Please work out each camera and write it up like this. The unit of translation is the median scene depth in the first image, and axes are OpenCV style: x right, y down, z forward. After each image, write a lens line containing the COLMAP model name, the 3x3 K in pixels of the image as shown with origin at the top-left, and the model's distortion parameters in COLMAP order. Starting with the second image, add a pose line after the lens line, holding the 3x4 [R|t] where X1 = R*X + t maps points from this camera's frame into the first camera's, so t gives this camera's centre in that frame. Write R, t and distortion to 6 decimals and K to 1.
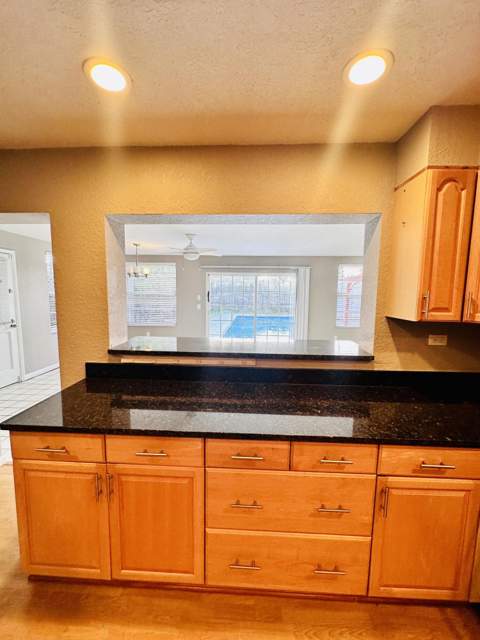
lens RADIAL K [[259.0, 0, 240.8], [0, 259.0, 318.5], [0, 0, 1]] dist [-0.001542, -0.000029]
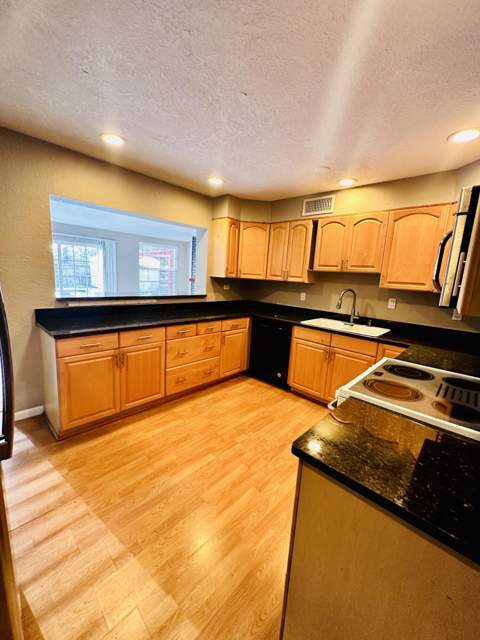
lens RADIAL K [[259.0, 0, 239.1], [0, 259.0, 318.4], [0, 0, 1]] dist [-0.001542, -0.000029]
pose [[0.653207, -0.100642, 0.750461, -1.123698], [0.027820, 0.993648, 0.109040, 0.130144], [-0.756668, -0.050348, 0.651858, -0.748414]]
